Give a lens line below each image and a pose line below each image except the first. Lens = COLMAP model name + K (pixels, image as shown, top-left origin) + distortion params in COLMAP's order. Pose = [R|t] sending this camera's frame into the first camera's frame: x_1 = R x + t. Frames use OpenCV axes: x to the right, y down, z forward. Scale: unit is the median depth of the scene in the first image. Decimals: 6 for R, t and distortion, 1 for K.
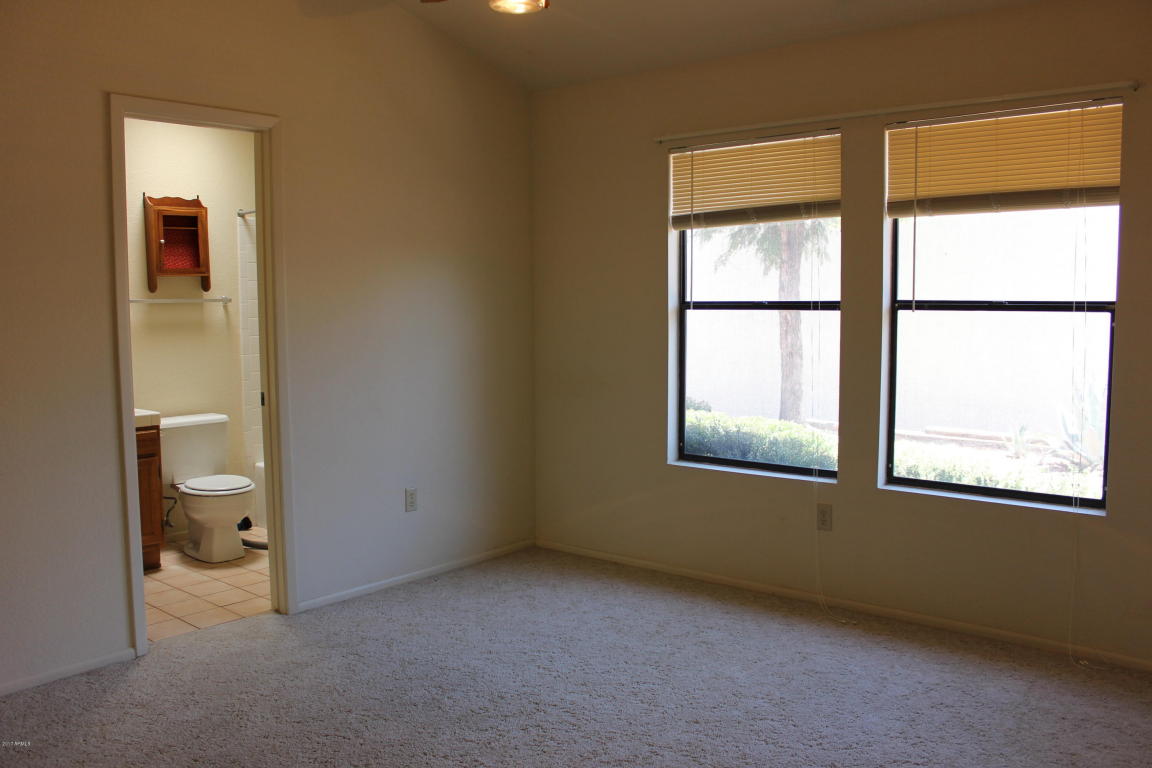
lens RADIAL K [[957.8, 0, 577.2], [0, 957.8, 387.3], [0, 0, 1]] dist [-0.143921, 0.108707]
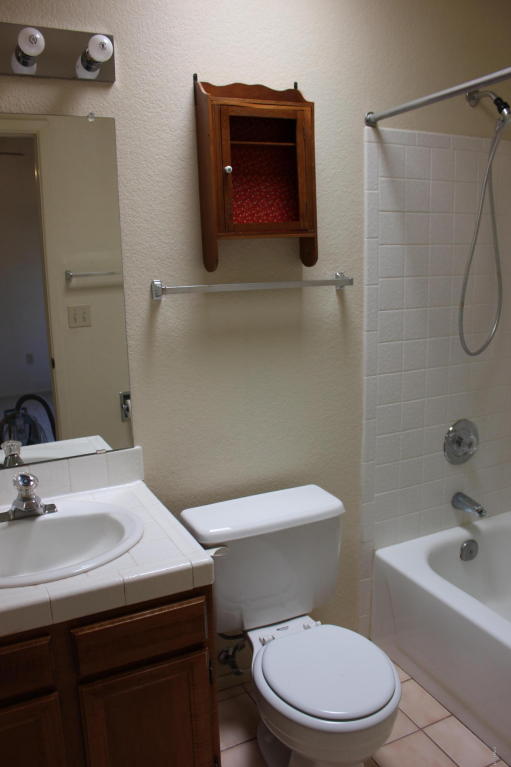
lens RADIAL K [[637.7, 0, 260.1], [0, 637.7, 383.4], [0, 0, 1]] dist [-0.143921, 0.108707]
pose [[0.918213, 0.067157, -0.390353, -0.279396], [-0.019145, 0.991895, 0.125613, -0.081934], [0.395625, -0.107866, 0.912056, 0.661290]]
